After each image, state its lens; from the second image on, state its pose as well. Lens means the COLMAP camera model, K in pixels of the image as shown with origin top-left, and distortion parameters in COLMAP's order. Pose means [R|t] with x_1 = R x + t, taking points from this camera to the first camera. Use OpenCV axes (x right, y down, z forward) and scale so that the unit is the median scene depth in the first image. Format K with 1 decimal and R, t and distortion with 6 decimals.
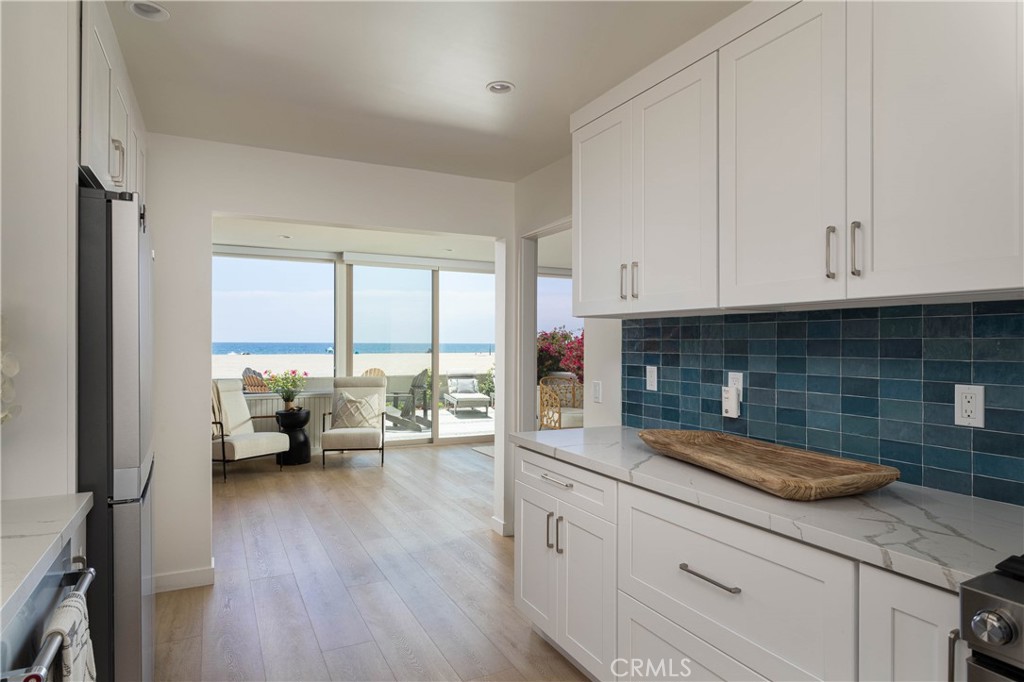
lens RADIAL K [[595.5, 0, 515.8], [0, 595.5, 346.1], [0, 0, 1]] dist [-0.000111, -0.000123]
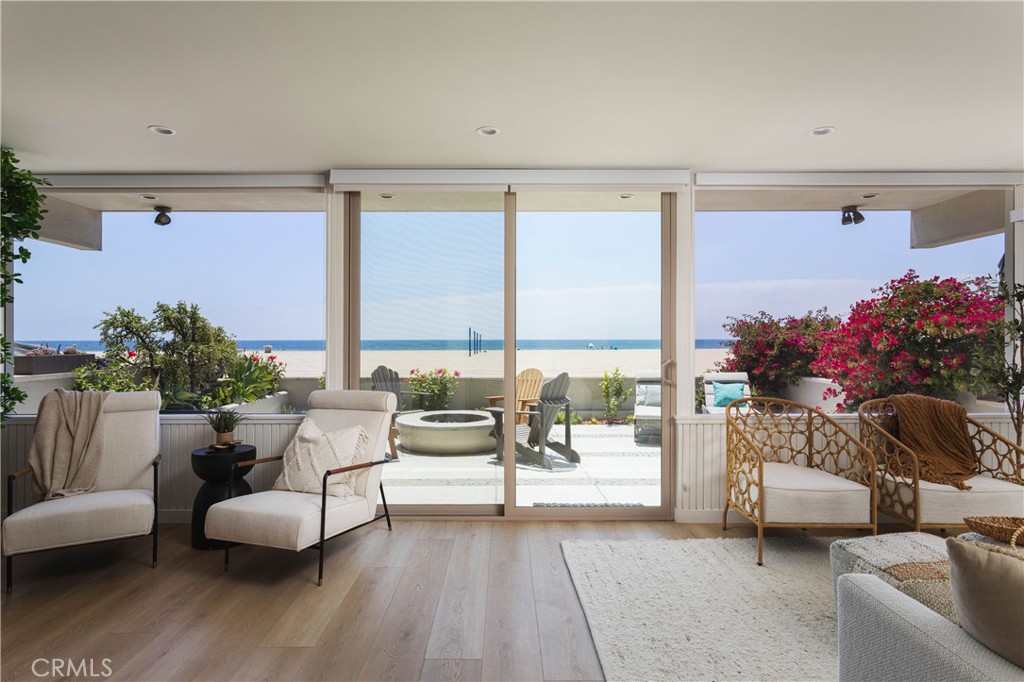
lens RADIAL K [[552.8, 0, 510.0], [0, 552.8, 337.9], [0, 0, 1]] dist [0.004083, 0.001794]
pose [[0.889849, -0.008615, -0.456174, 0.061139], [0.004779, 0.999943, -0.009561, 0.004876], [0.456230, 0.006327, 0.889839, 0.359954]]
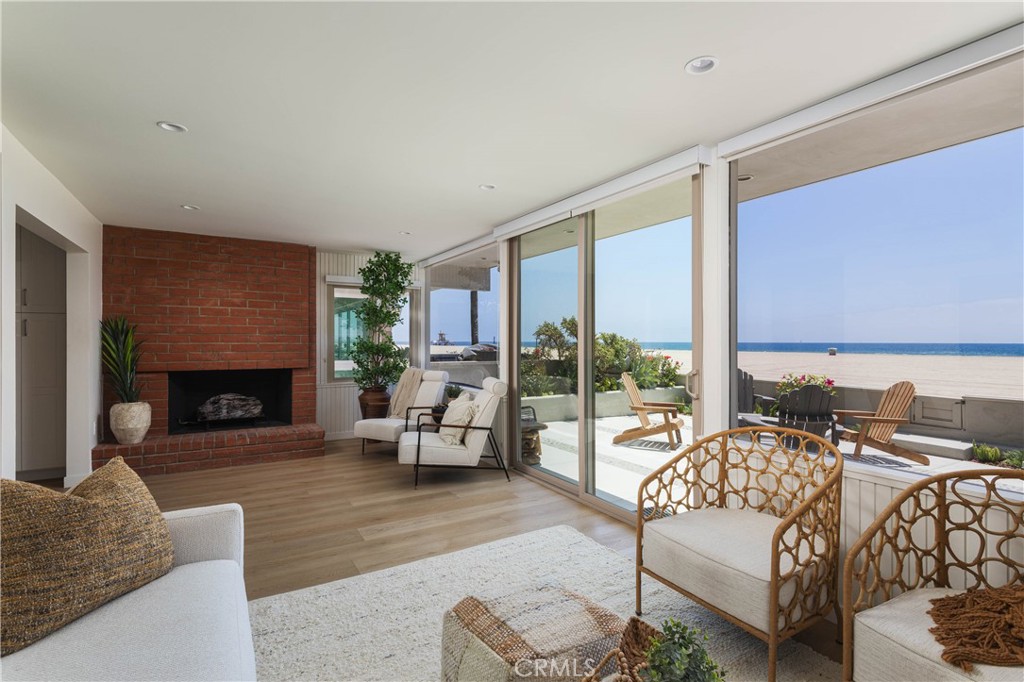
lens RADIAL K [[484.1, 0, 501.2], [0, 484.1, 343.7], [0, 0, 1]] dist [-0.000630, -0.001307]
pose [[0.047840, -0.001224, -0.998854, 0.230958], [-0.006480, 0.999978, -0.001536, 0.003424], [0.998834, 0.006546, 0.047831, 0.577710]]
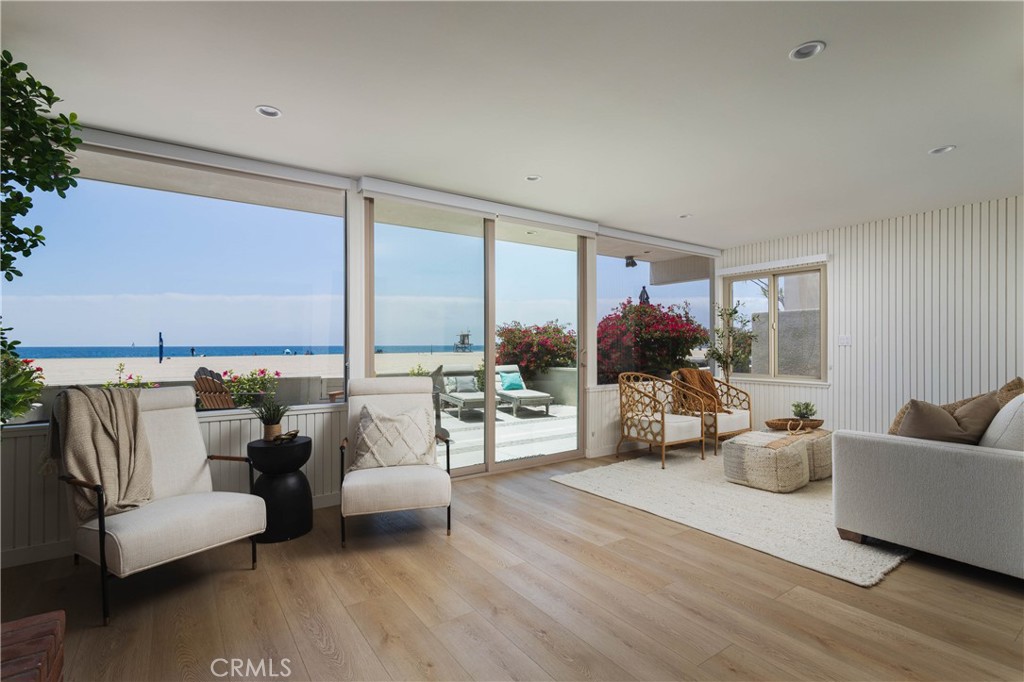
lens RADIAL K [[484.1, 0, 512.2], [0, 484.1, 344.8], [0, 0, 1]] dist [-0.000630, -0.001307]
pose [[0.990589, -0.008285, 0.136621, -0.120184], [0.009093, 0.999945, -0.005292, 0.012697], [-0.136570, 0.006485, 0.990609, 0.284611]]
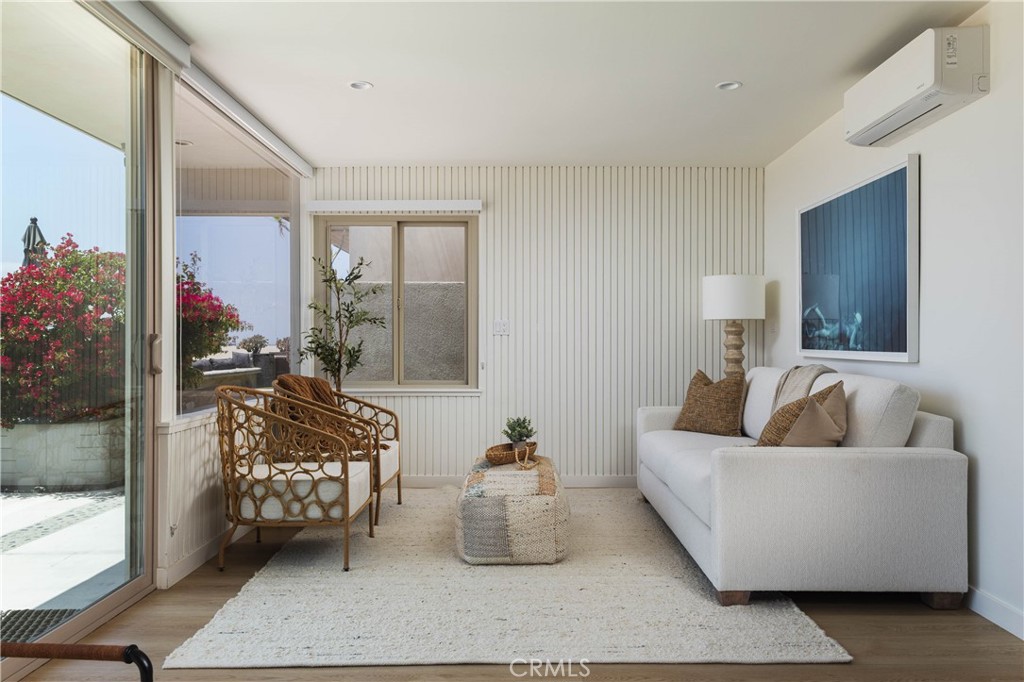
lens RADIAL K [[763.7, 0, 533.1], [0, 763.7, 345.7], [0, 0, 1]] dist [-0.002635, -0.002098]
pose [[0.446811, -0.005927, 0.894609, -0.188268], [0.004583, 0.999980, 0.004336, 0.018780], [-0.894617, 0.002163, 0.446829, 0.441769]]
